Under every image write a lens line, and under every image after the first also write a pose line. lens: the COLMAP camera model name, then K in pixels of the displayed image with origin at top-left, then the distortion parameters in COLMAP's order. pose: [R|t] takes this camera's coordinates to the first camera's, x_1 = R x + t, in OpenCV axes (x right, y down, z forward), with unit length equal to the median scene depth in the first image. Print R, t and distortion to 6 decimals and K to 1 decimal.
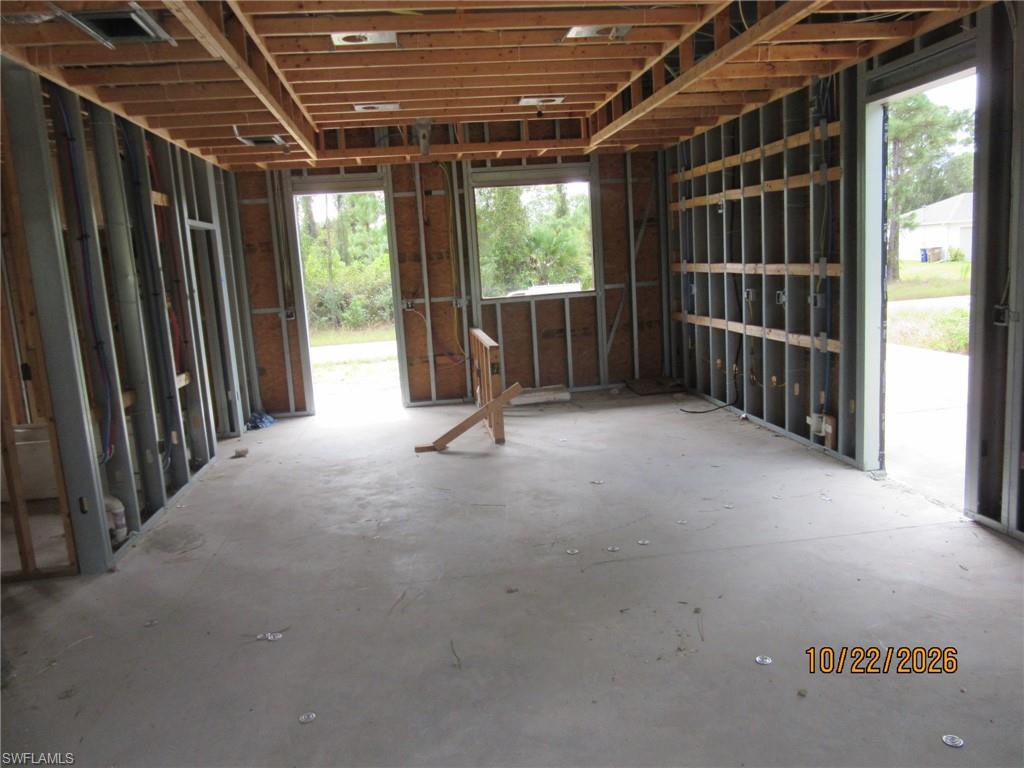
lens RADIAL K [[763.7, 0, 511.5], [0, 763.7, 383.2], [0, 0, 1]] dist [-0.027450, 0.001958]
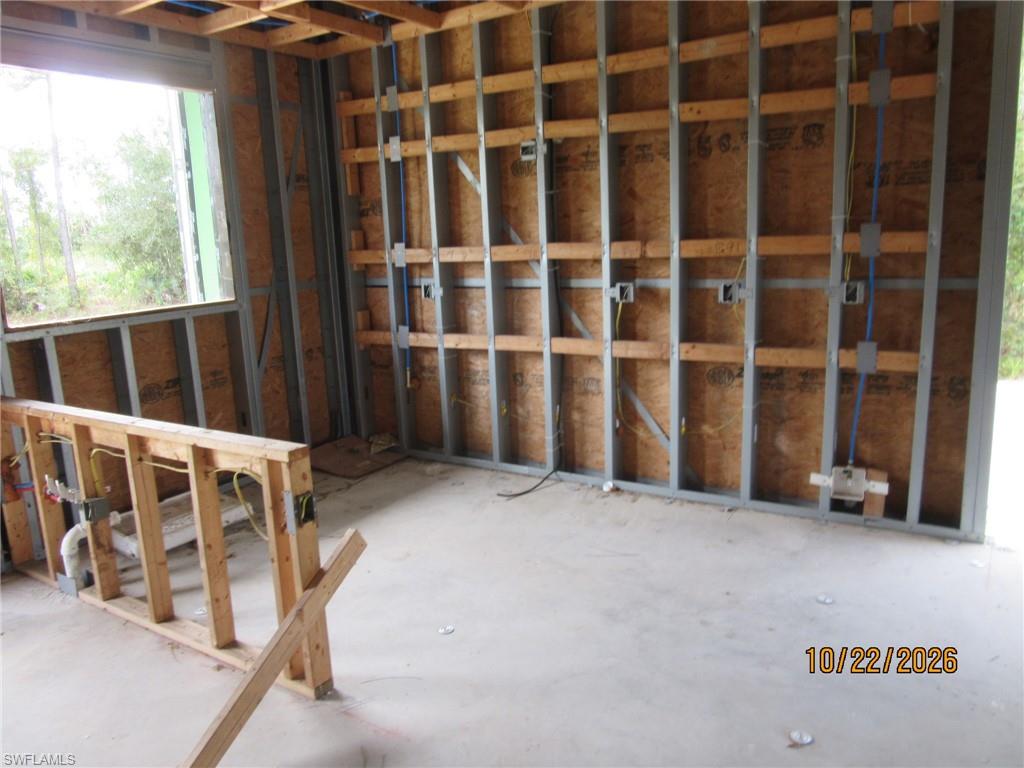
lens RADIAL K [[763.7, 0, 510.7], [0, 763.7, 382.4], [0, 0, 1]] dist [-0.027450, 0.001958]
pose [[0.656146, -0.112628, 0.746182, -0.214189], [0.127364, 0.991143, 0.037605, -0.076693], [-0.743809, 0.070362, 0.664679, 0.647004]]
